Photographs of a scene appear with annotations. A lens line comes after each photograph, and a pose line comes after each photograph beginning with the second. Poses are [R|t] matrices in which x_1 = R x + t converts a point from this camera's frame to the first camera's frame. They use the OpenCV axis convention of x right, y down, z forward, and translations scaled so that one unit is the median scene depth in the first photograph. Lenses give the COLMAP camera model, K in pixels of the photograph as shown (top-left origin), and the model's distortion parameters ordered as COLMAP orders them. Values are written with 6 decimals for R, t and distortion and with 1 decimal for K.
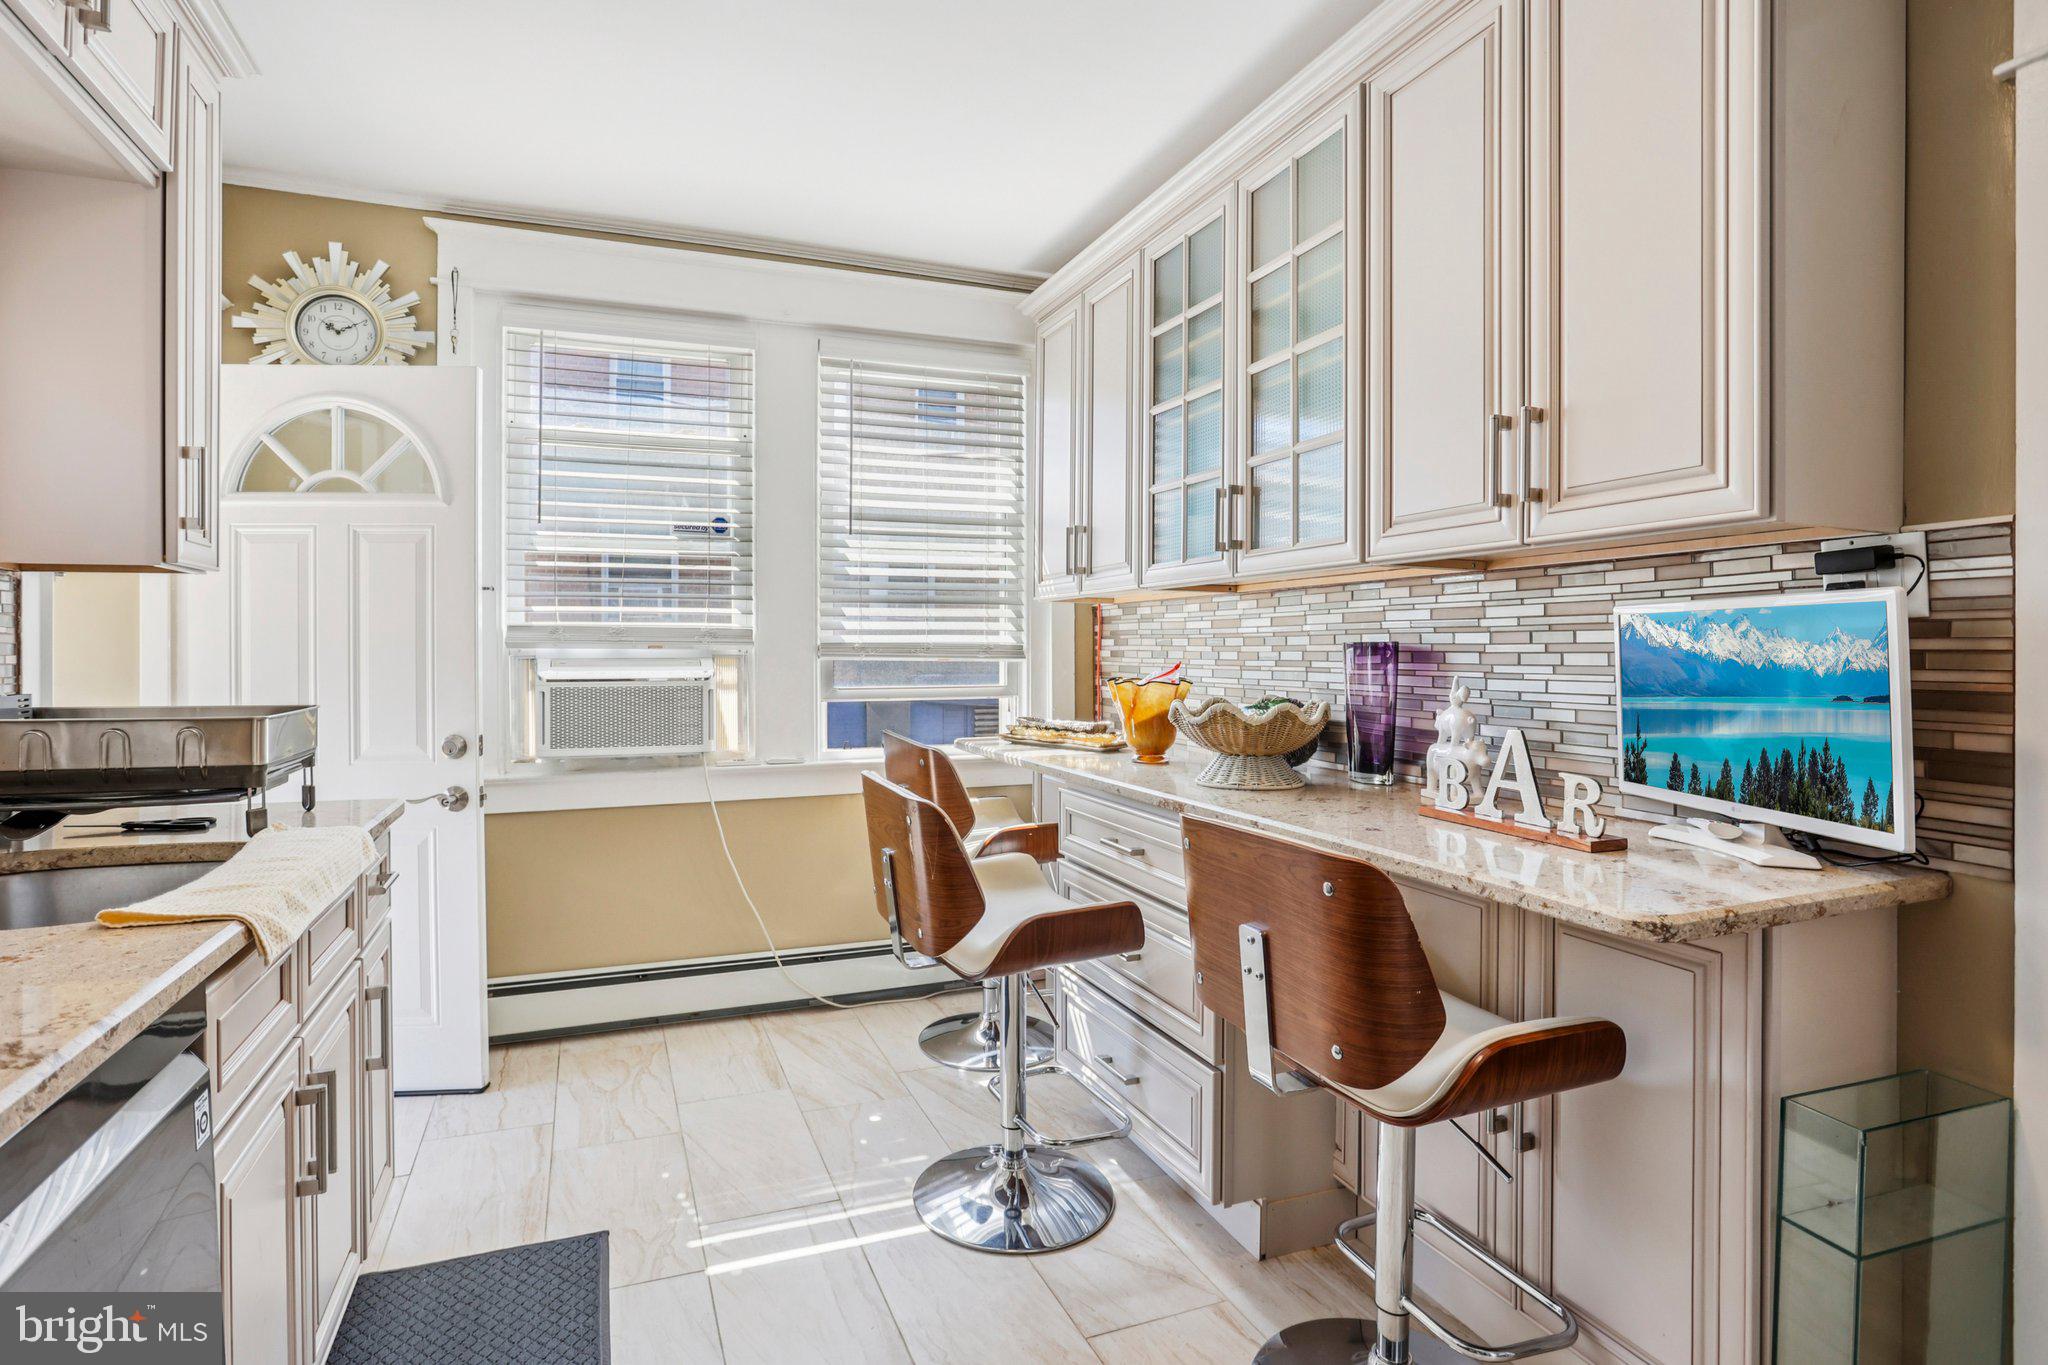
lens RADIAL K [[1048.8, 0, 1021.0], [0, 1048.8, 644.8], [0, 0, 1]] dist [-0.063855, 0.037287]
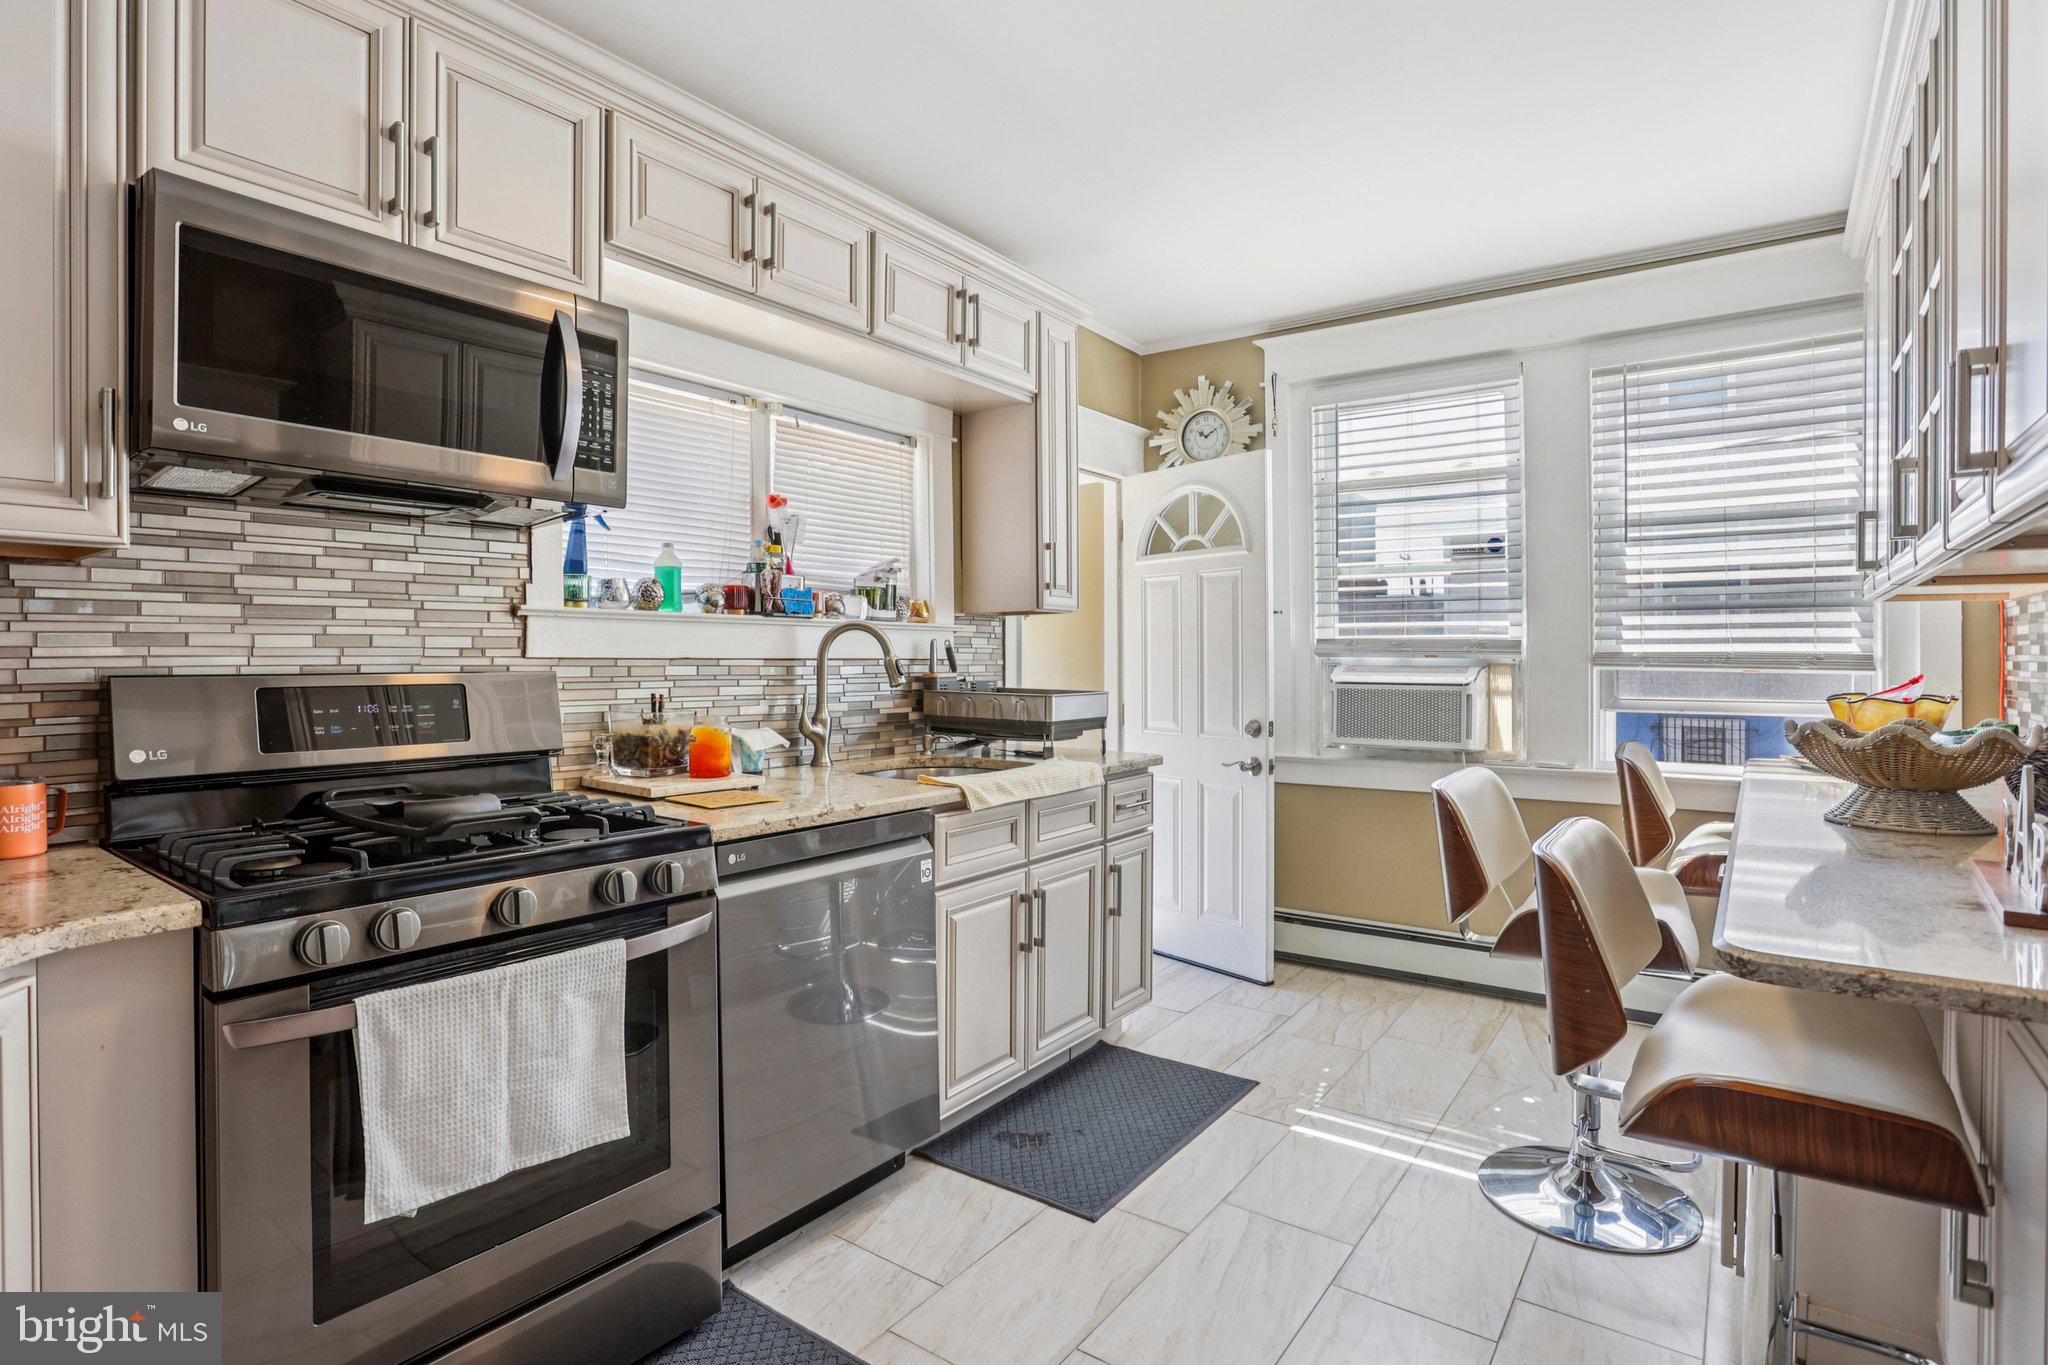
lens RADIAL K [[1050.8, 0, 1019.7], [0, 1050.8, 658.0], [0, 0, 1]] dist [-0.003882, -0.000743]
pose [[0.542606, 0.002578, -0.839984, 0.420310], [-0.000129, 0.999996, 0.002986, 0.000626], [0.839988, -0.001512, 0.542603, -0.019775]]
